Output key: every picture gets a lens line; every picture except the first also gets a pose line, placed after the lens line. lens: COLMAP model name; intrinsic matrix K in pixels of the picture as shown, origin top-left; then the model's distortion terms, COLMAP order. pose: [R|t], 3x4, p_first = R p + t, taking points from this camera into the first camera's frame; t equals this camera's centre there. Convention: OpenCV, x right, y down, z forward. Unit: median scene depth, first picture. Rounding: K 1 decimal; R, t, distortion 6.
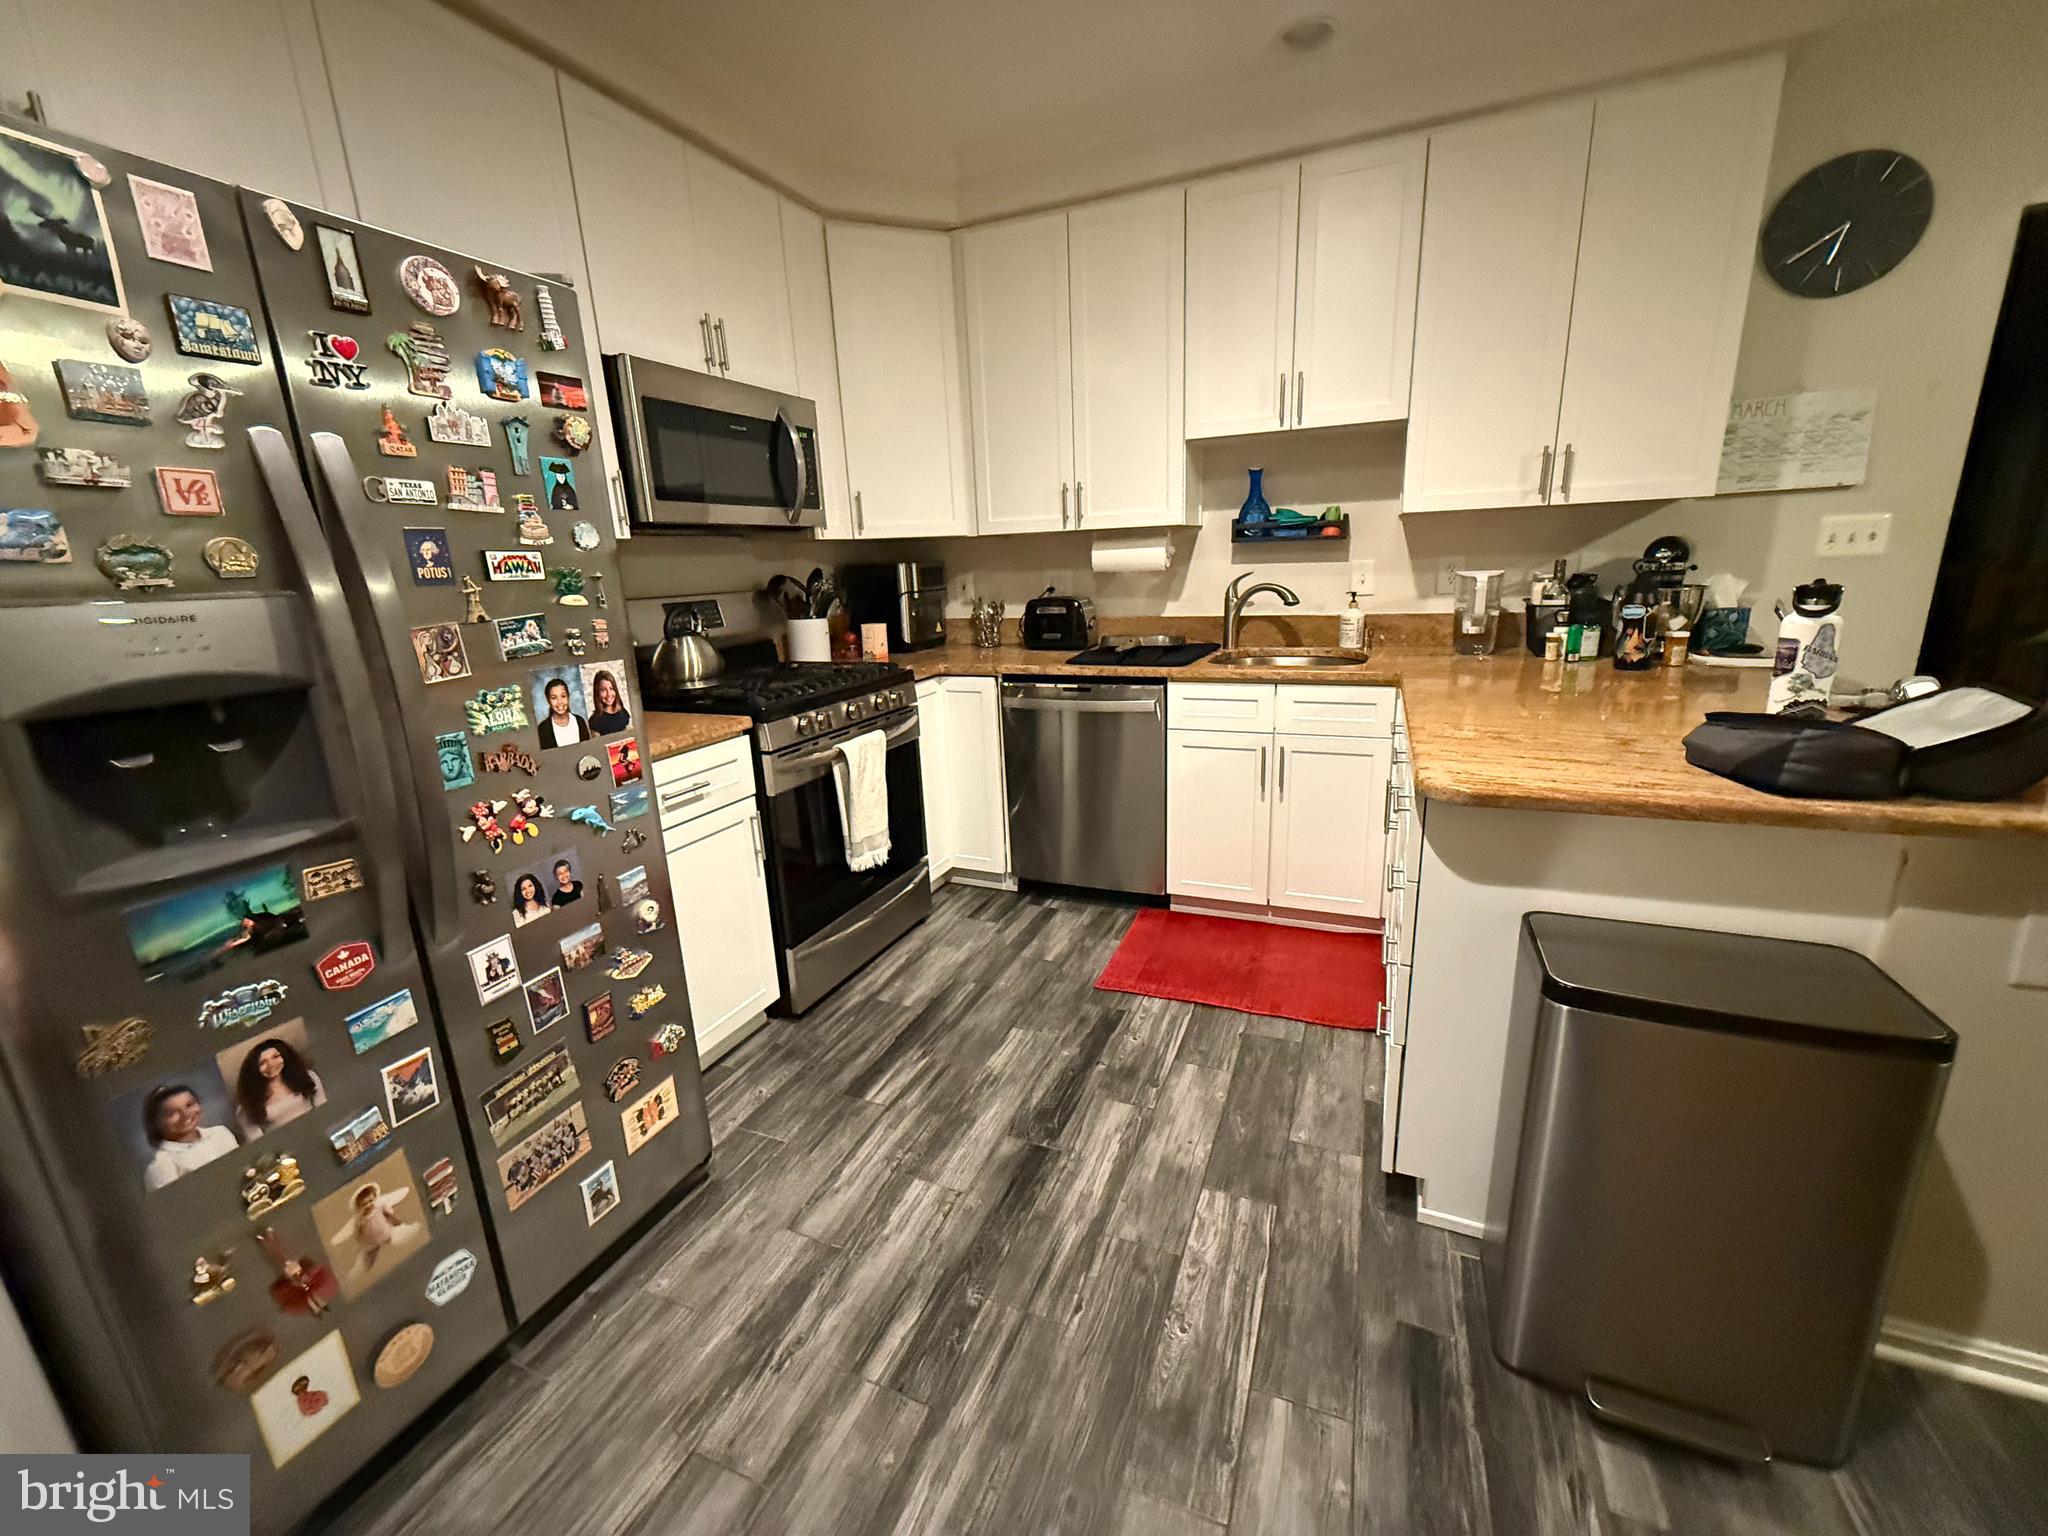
lens RADIAL K [[822.5, 0, 1023.0], [0, 822.5, 770.9], [0, 0, 1]] dist [0.000827, 0.000157]
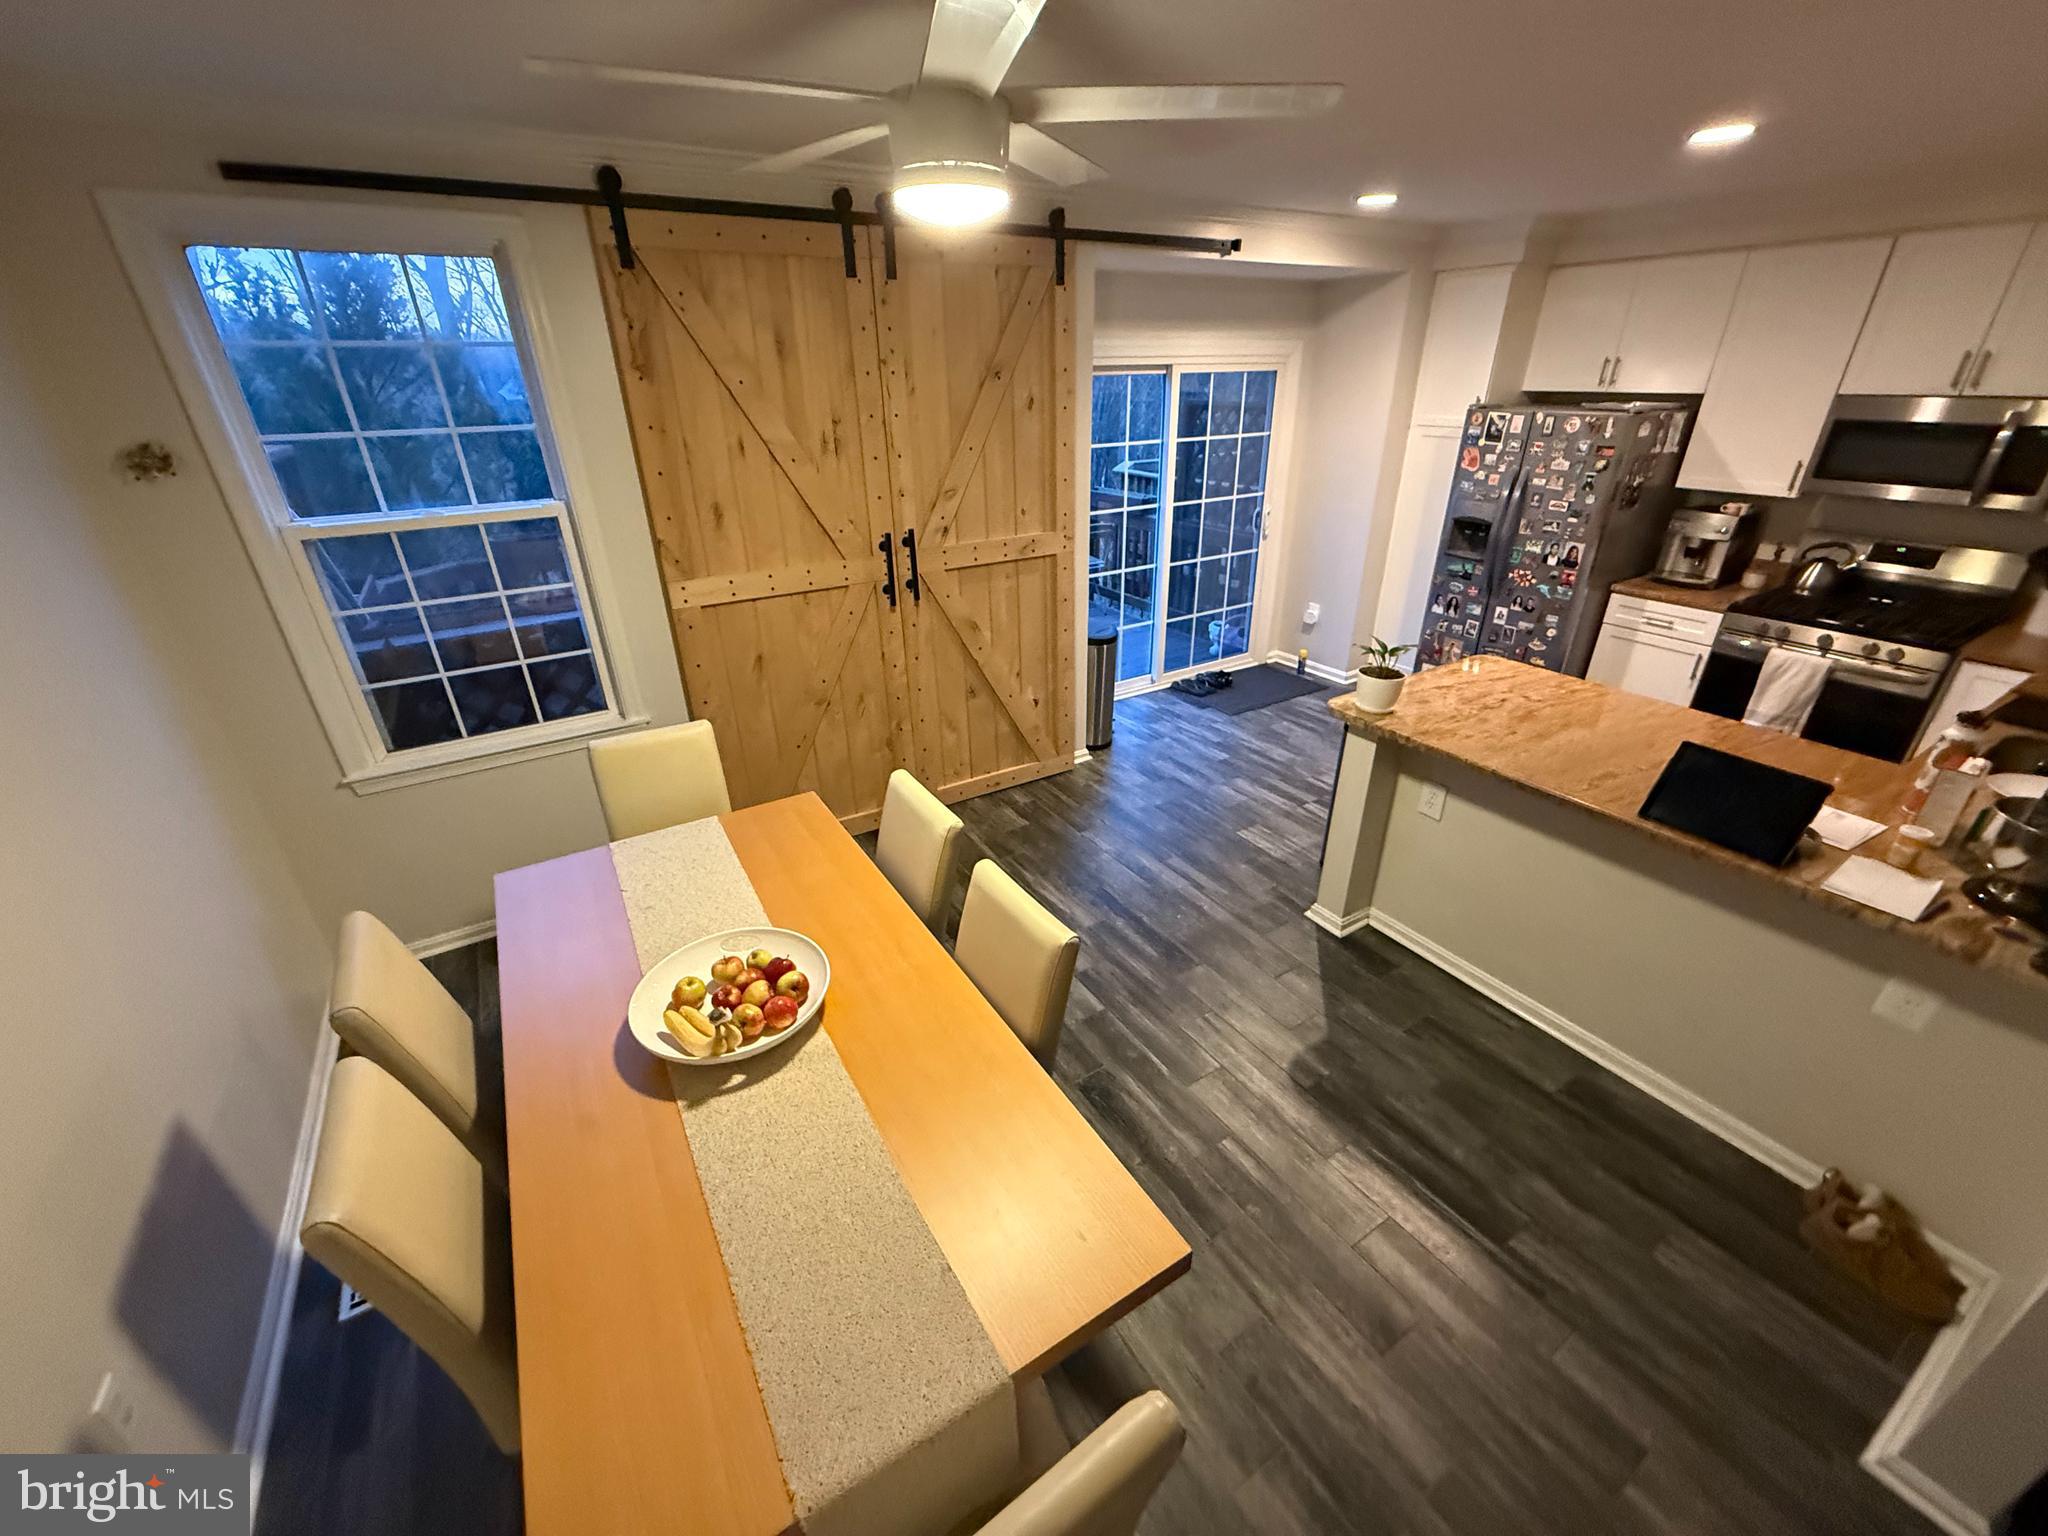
lens RADIAL K [[822.5, 0, 1023.0], [0, 822.5, 773.4], [0, 0, 1]] dist [0.000827, 0.000157]
pose [[-0.581095, 0.407725, -0.704336, 3.370109], [-0.163940, 0.789067, 0.592028, -0.997357], [0.797153, 0.459493, -0.391681, 1.064064]]
